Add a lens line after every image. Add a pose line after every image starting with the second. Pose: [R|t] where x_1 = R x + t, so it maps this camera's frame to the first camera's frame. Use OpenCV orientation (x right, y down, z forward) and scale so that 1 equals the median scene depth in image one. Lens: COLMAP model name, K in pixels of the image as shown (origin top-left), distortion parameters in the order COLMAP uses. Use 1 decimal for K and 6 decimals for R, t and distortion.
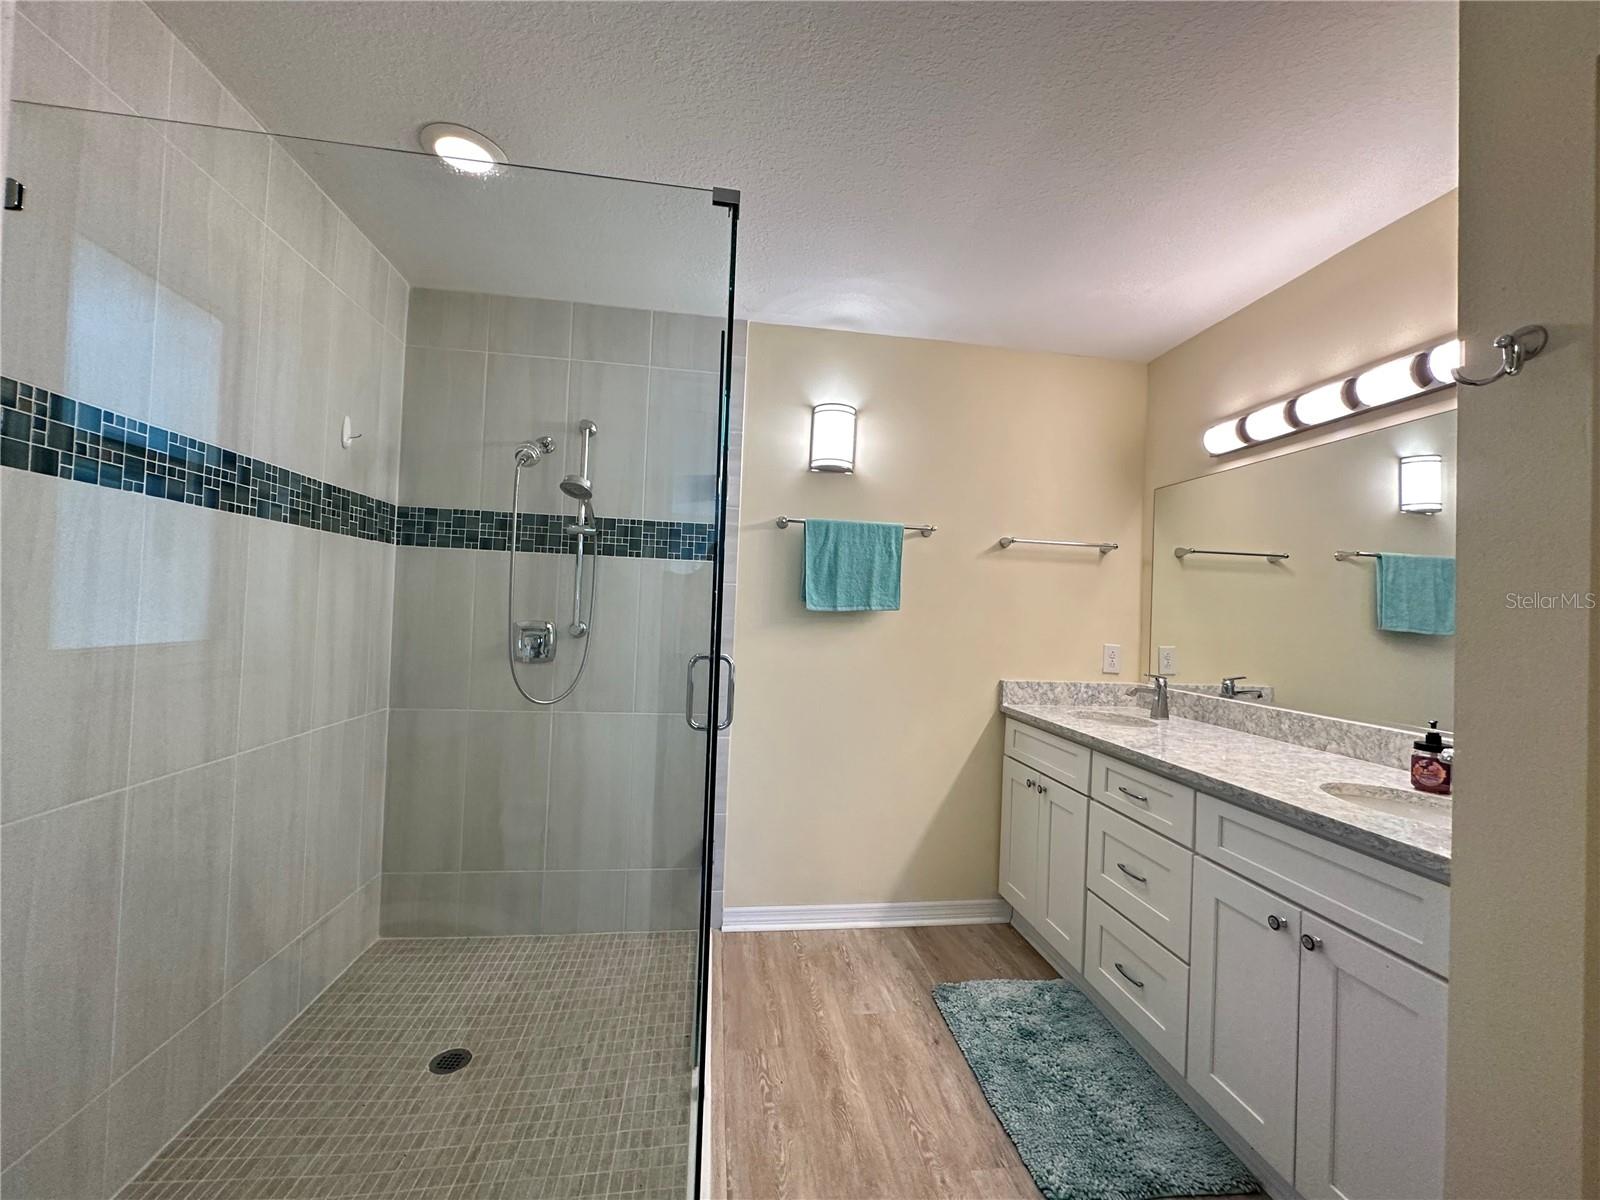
lens RADIAL K [[636.8, 0, 799.7], [0, 636.8, 599.1], [0, 0, 1]] dist [-0.000401, 0.001147]
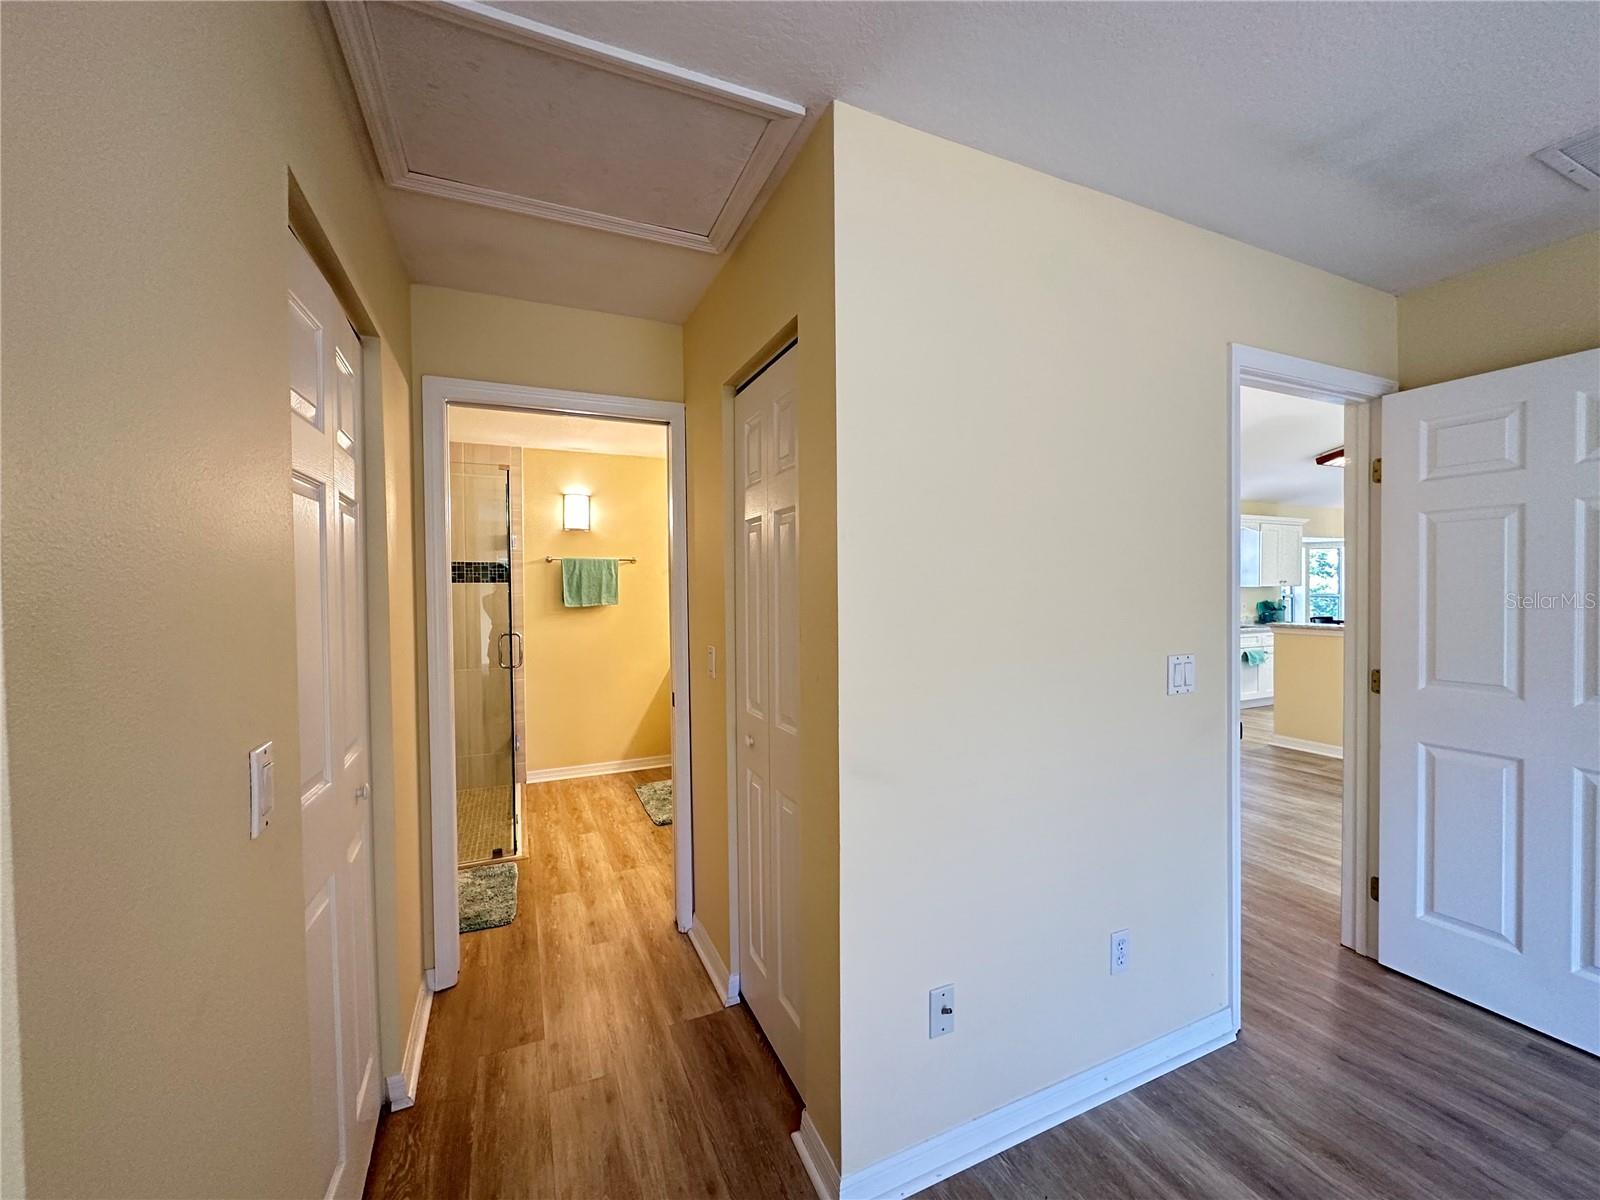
lens RADIAL K [[636.8, 0, 803.2], [0, 636.8, 597.0], [0, 0, 1]] dist [-0.000401, 0.001147]
pose [[0.958588, -0.052412, 0.279932, 0.157949], [0.042906, 0.998279, 0.039985, -0.056439], [-0.281546, -0.026319, 0.959187, -0.974823]]
